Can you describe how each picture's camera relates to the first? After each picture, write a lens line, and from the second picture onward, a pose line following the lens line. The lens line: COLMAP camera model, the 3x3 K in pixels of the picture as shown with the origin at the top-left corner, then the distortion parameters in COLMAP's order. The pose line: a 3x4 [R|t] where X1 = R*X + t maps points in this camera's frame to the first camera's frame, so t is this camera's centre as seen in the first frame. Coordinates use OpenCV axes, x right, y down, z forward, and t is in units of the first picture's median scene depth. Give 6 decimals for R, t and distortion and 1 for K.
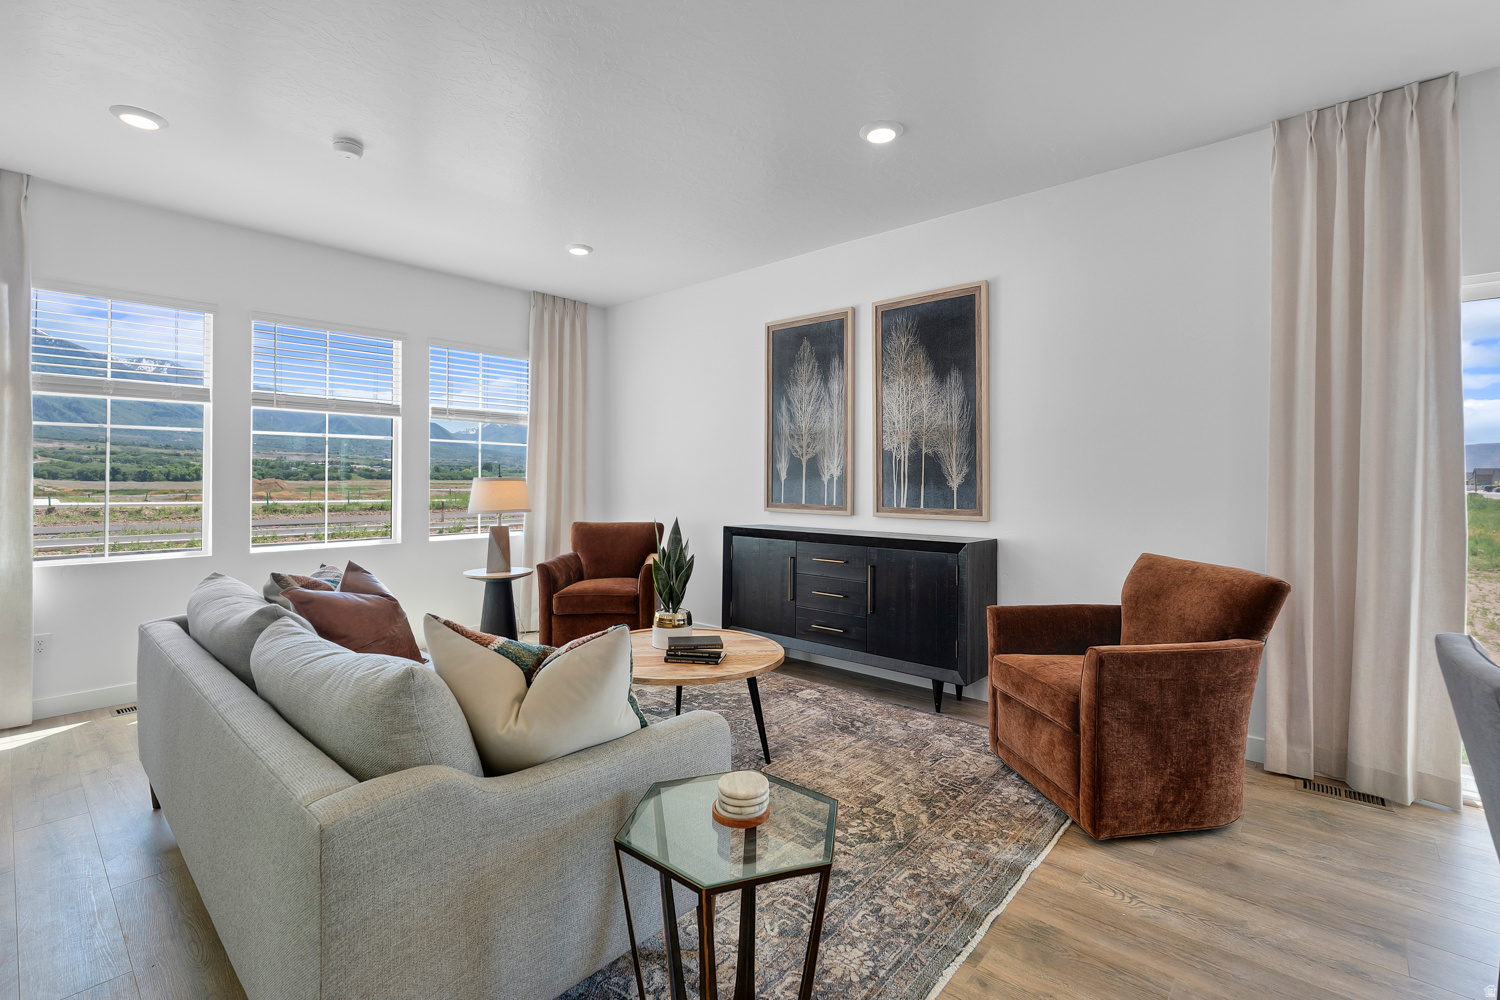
lens RADIAL K [[675.0, 0, 750.4], [0, 675.0, 470.8], [0, 0, 1]] dist [-0.002917, -0.000007]
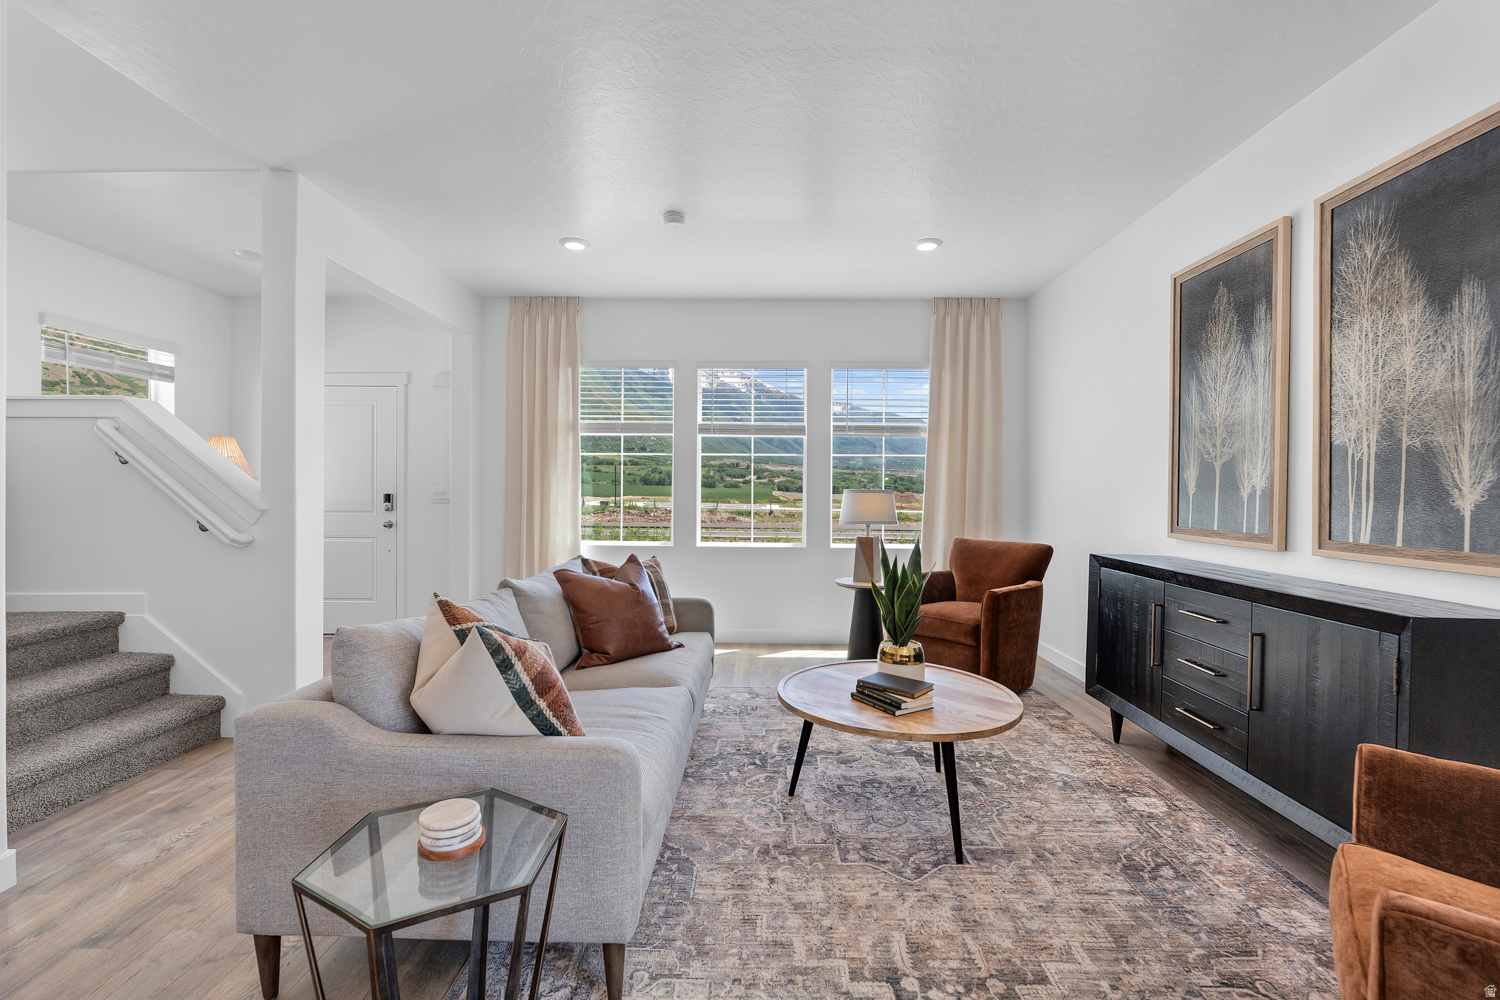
lens RADIAL K [[661.2, 0, 750.8], [0, 661.2, 494.3], [0, 0, 1]] dist [-0.004116, 0.000272]
pose [[0.649454, 0.008542, -0.760353, 0.307654], [0.001108, 0.999925, 0.012180, 0.005382], [0.760400, -0.008753, 0.649396, 0.238456]]
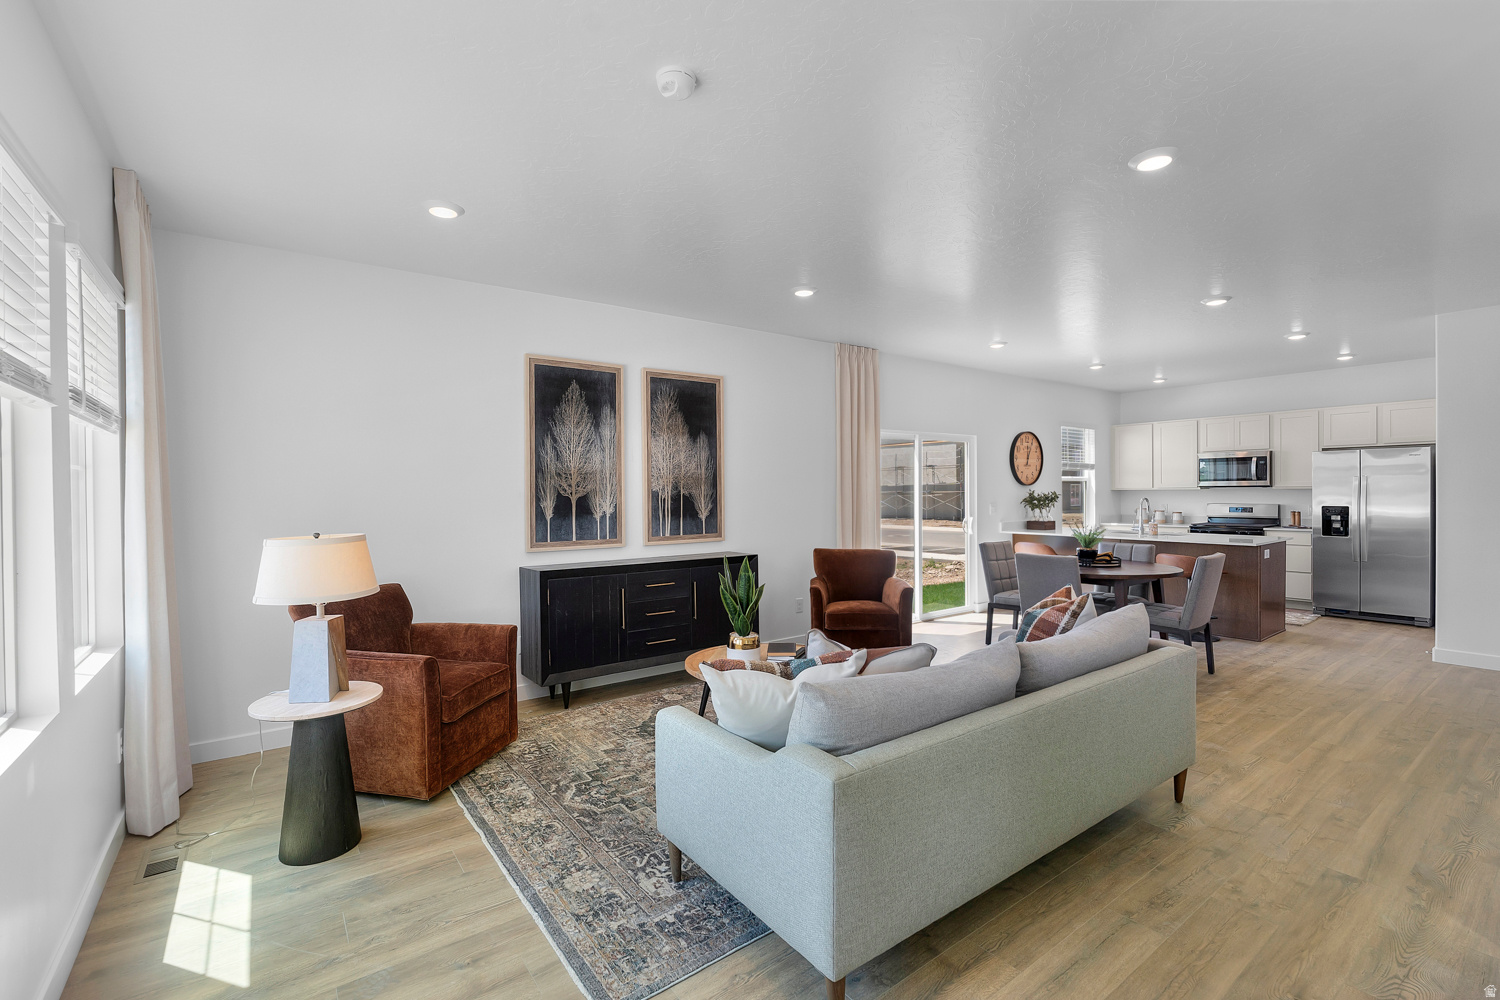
lens RADIAL K [[667.2, 0, 755.1], [0, 667.2, 493.6], [0, 0, 1]] dist [-0.001587, 0.000241]
pose [[0.199814, -0.005891, 0.979816, -0.958618], [-0.001609, 0.999979, 0.006340, -0.033627], [-0.979833, -0.002843, 0.199800, 0.577225]]
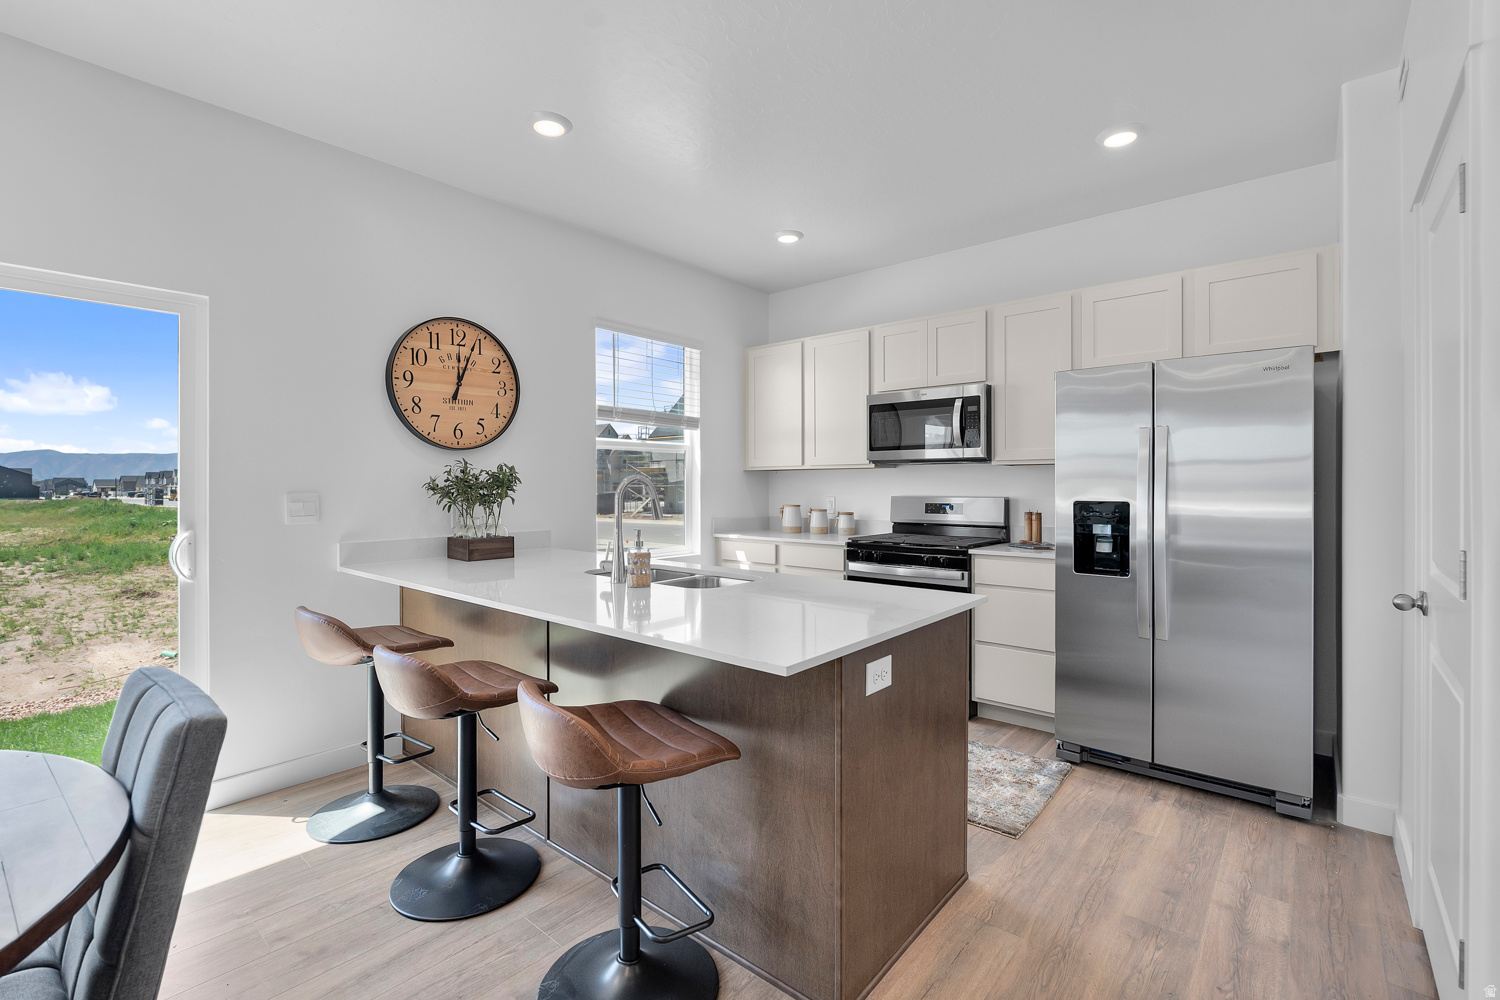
lens RADIAL K [[667.1, 0, 752.6], [0, 667.1, 477.6], [0, 0, 1]] dist [-0.002947, -0.000303]
pose [[-0.018387, 0.009446, 0.999786, 0.312729], [-0.008672, 0.999916, -0.009607, -0.008256], [-0.999793, -0.008846, -0.018304, -0.156151]]
